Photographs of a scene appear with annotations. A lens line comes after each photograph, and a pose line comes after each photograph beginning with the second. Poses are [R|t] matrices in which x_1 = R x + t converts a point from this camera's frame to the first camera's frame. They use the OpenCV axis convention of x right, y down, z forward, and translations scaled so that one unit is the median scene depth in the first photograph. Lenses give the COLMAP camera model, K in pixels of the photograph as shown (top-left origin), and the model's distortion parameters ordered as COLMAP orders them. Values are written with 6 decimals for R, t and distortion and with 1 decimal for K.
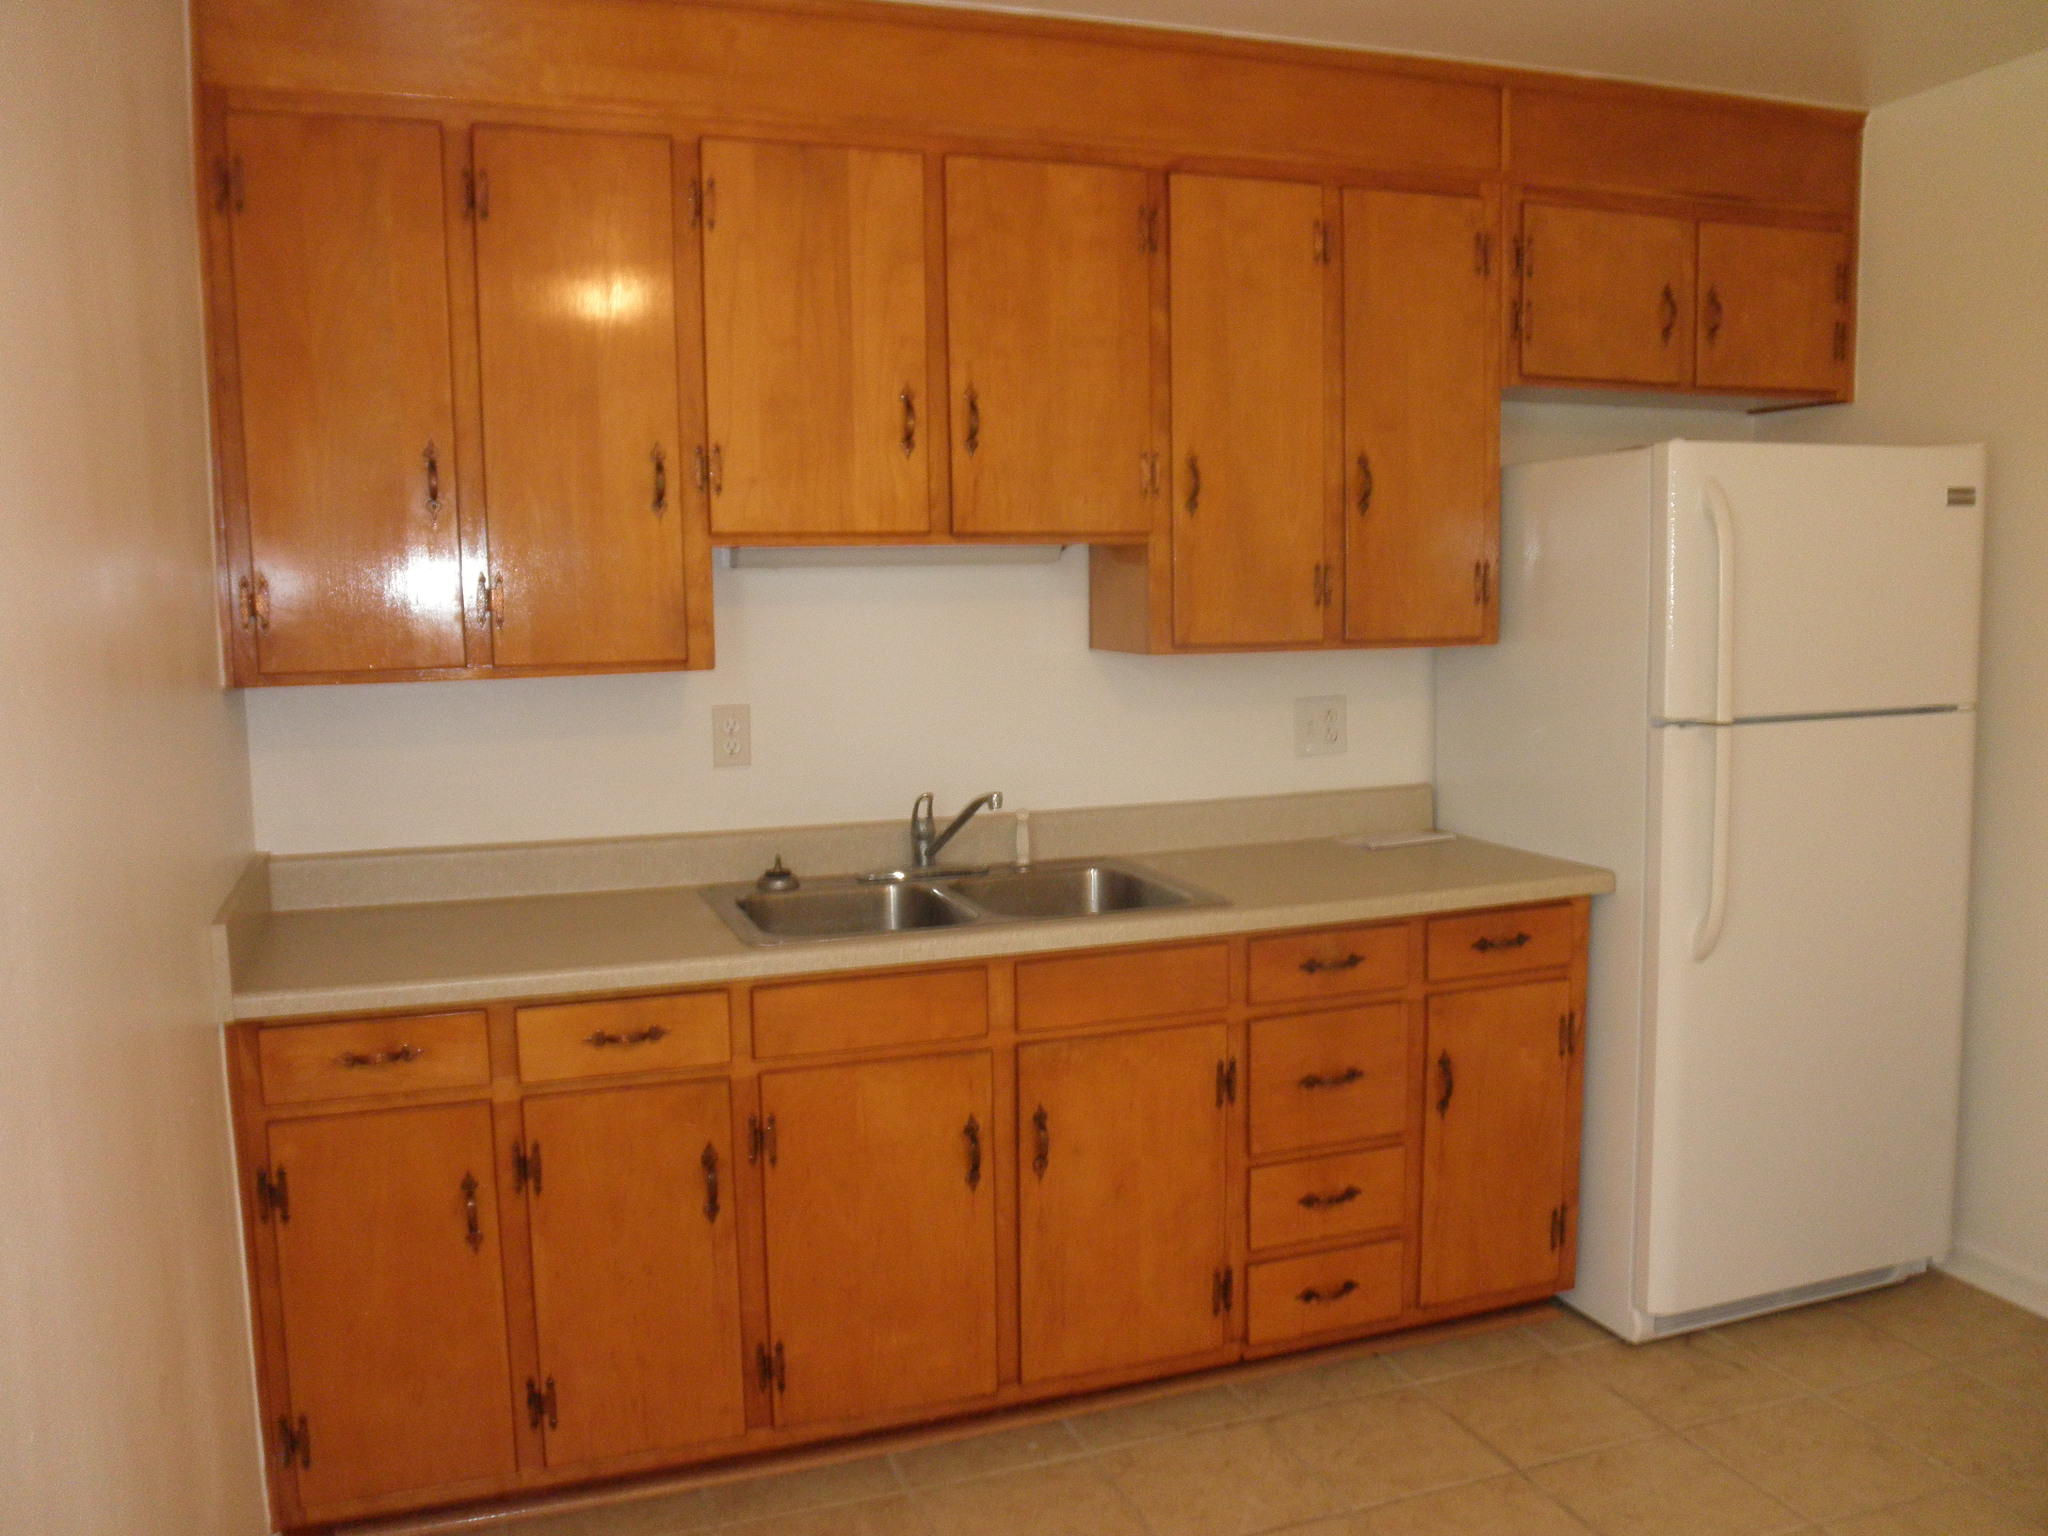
lens RADIAL K [[1714.8, 0, 1024.0], [0, 1714.8, 768.0], [0, 0, 1]] dist [-0.128787, 0.135675]
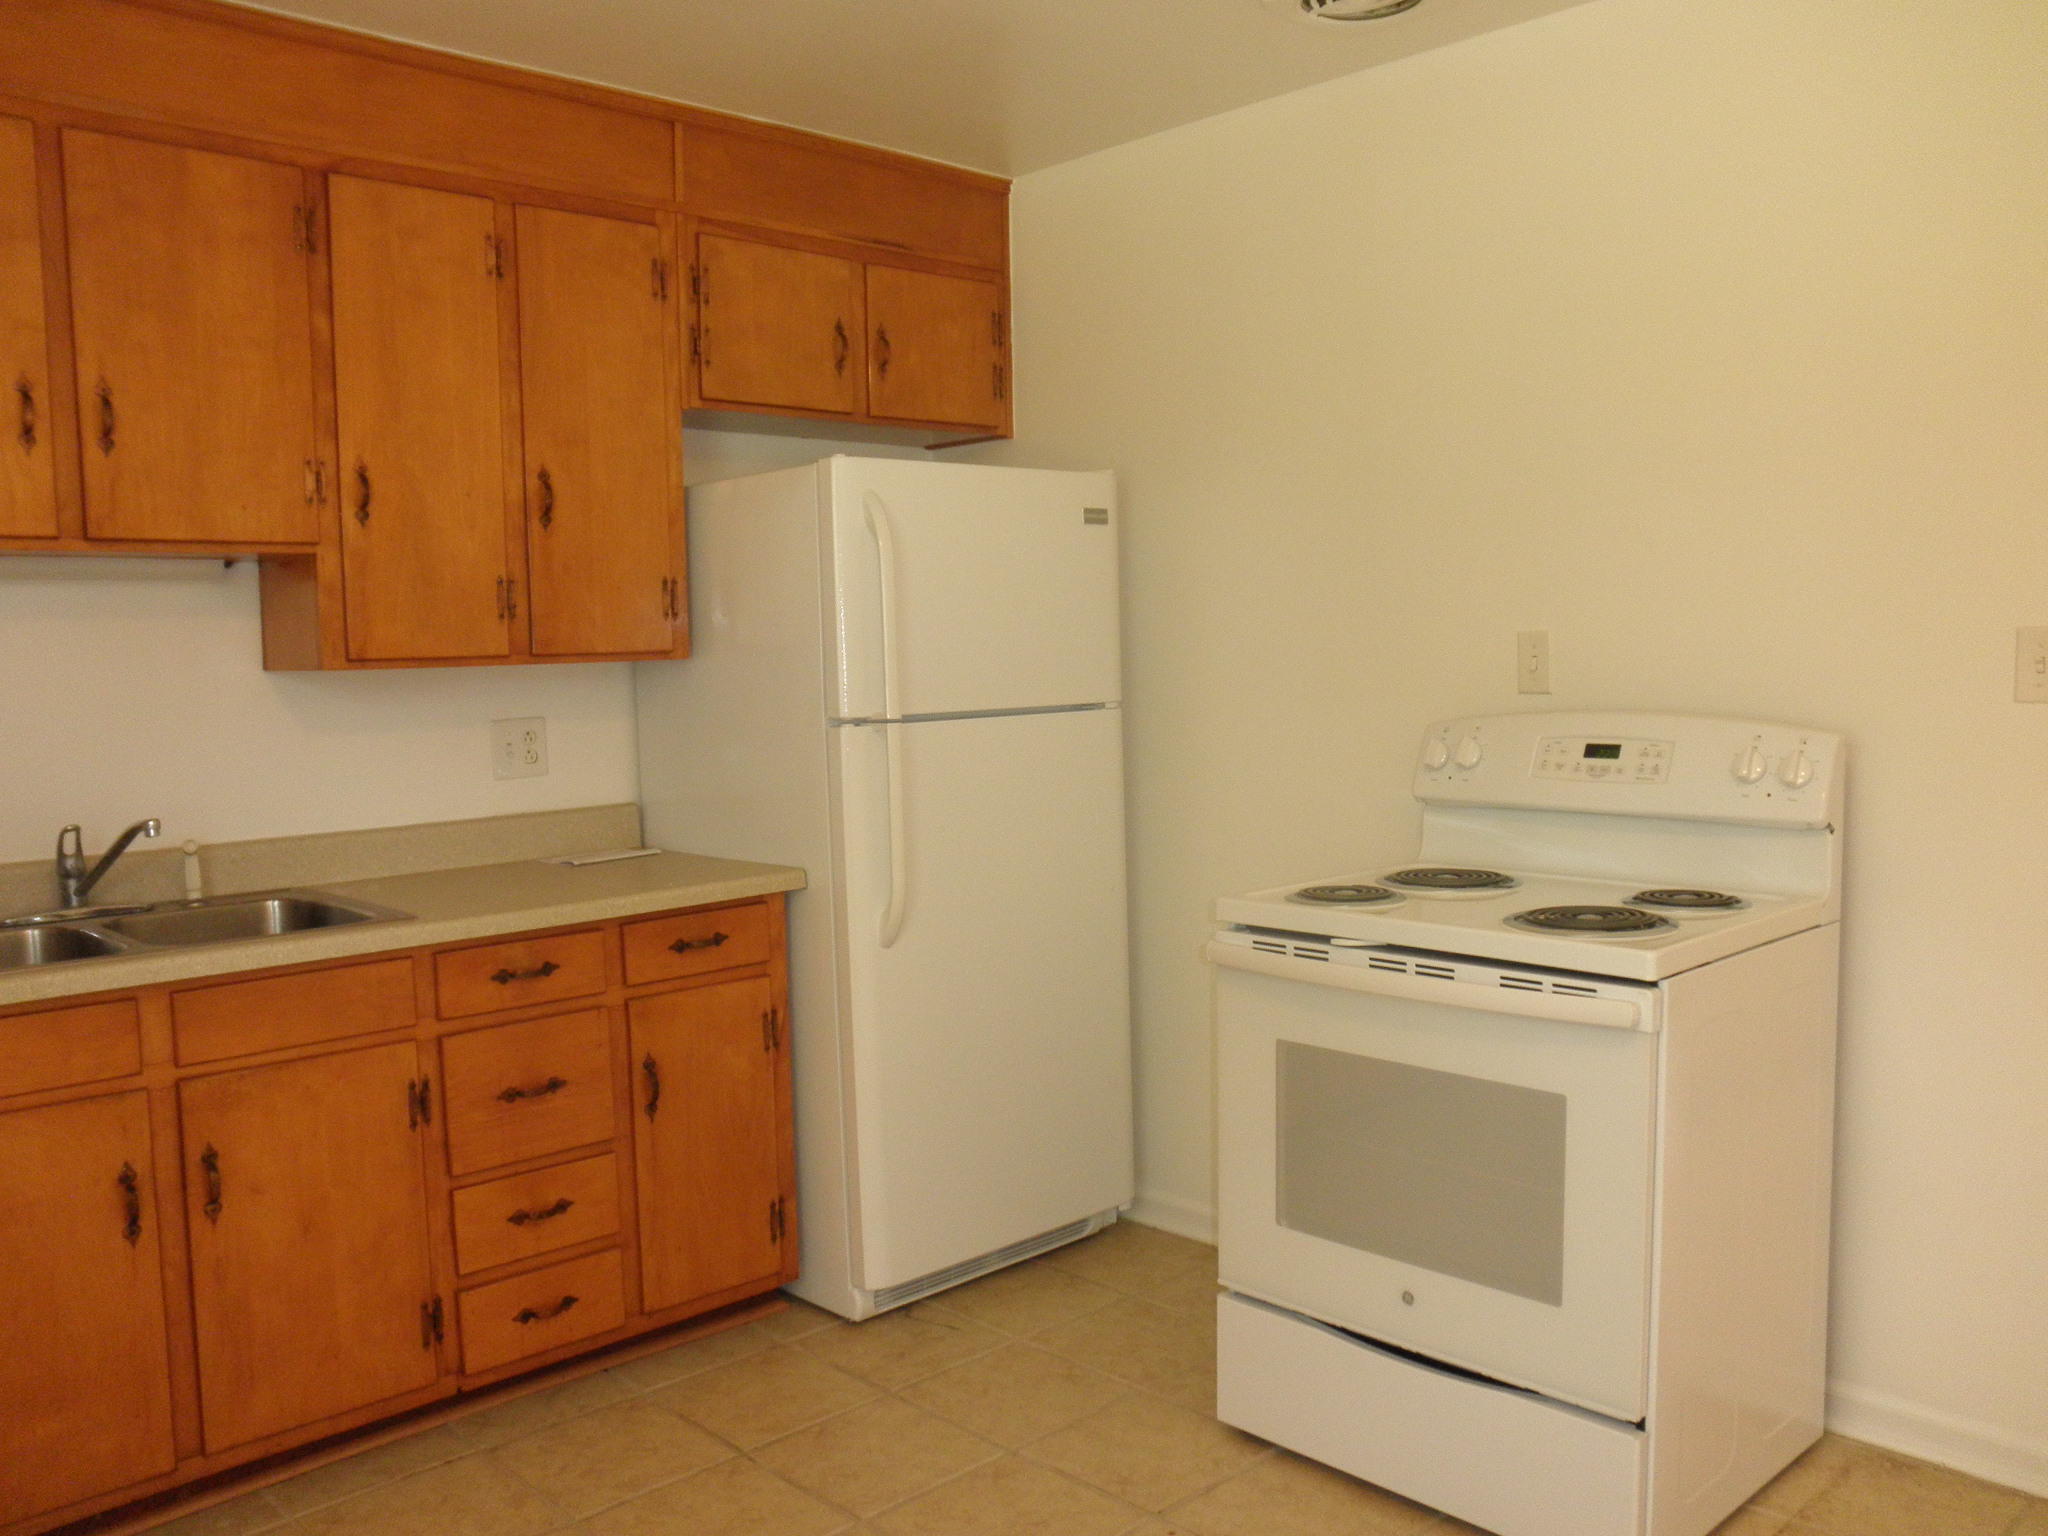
lens RADIAL K [[1714.8, 0, 1024.0], [0, 1714.8, 768.0], [0, 0, 1]] dist [-0.128787, 0.135675]
pose [[0.913329, -0.038104, 0.405435, 0.048094], [0.055280, 0.997998, -0.030735, 0.040215], [-0.403452, 0.050484, 0.913607, -0.022054]]
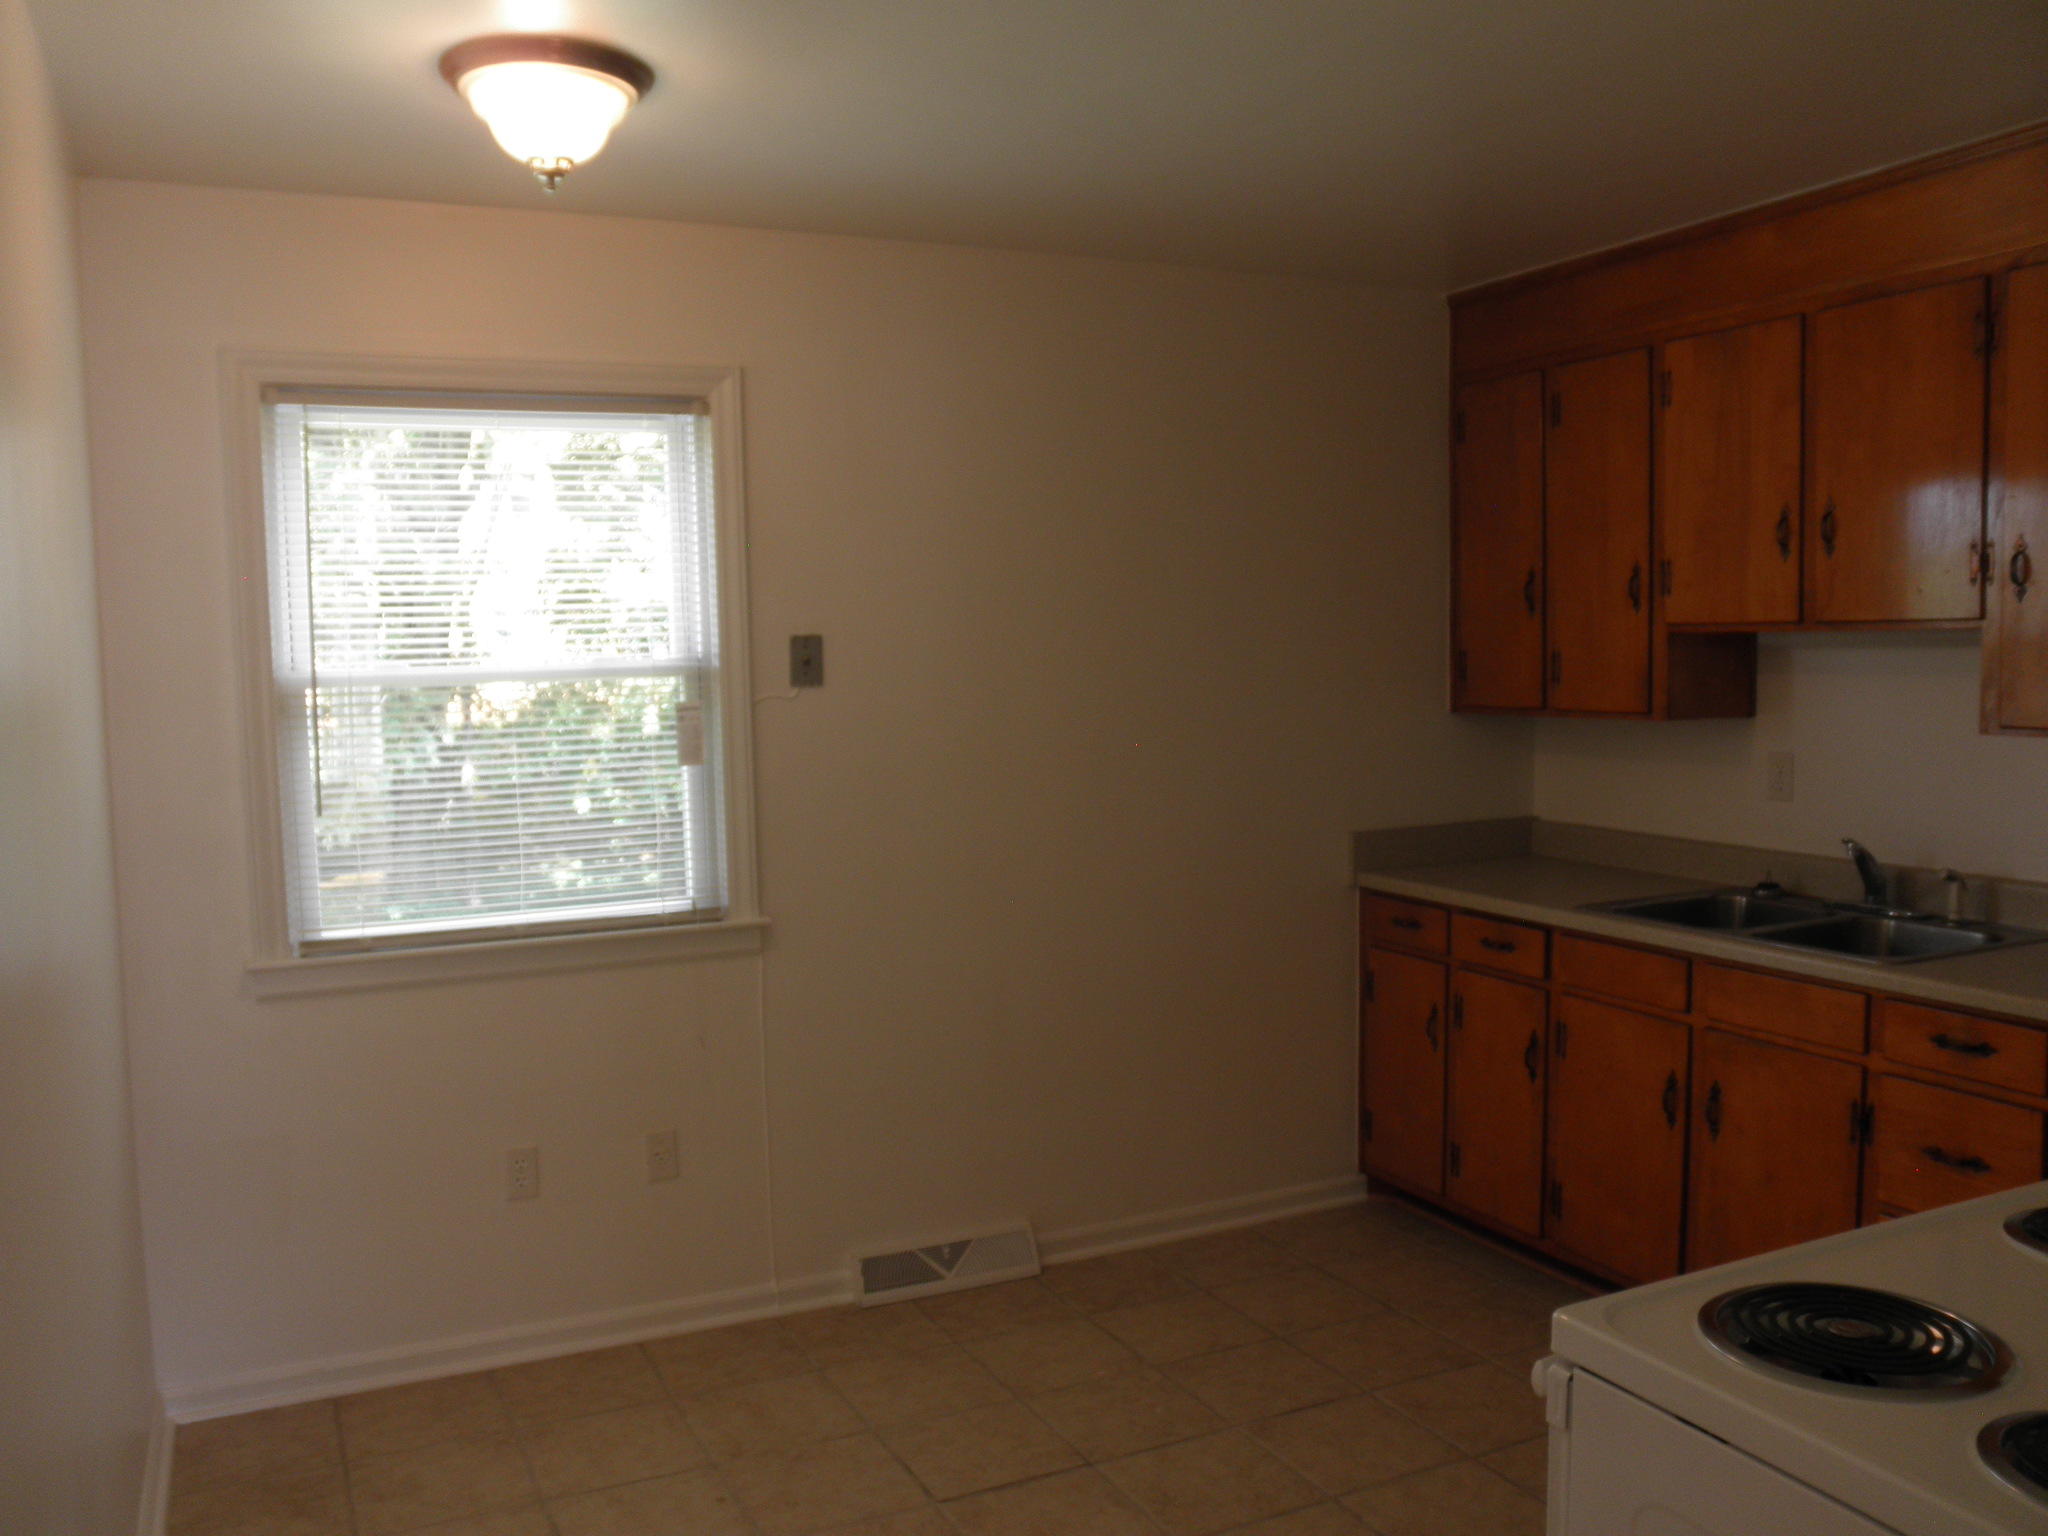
lens RADIAL K [[1688.5, 0, 1024.0], [0, 1688.5, 768.0], [0, 0, 1]] dist [-0.171464, -0.000441]
pose [[0.082785, 0.083638, -0.993052, 1.003810], [-0.093035, 0.992769, 0.075858, -0.065204], [0.992215, 0.086109, 0.089968, 0.330619]]
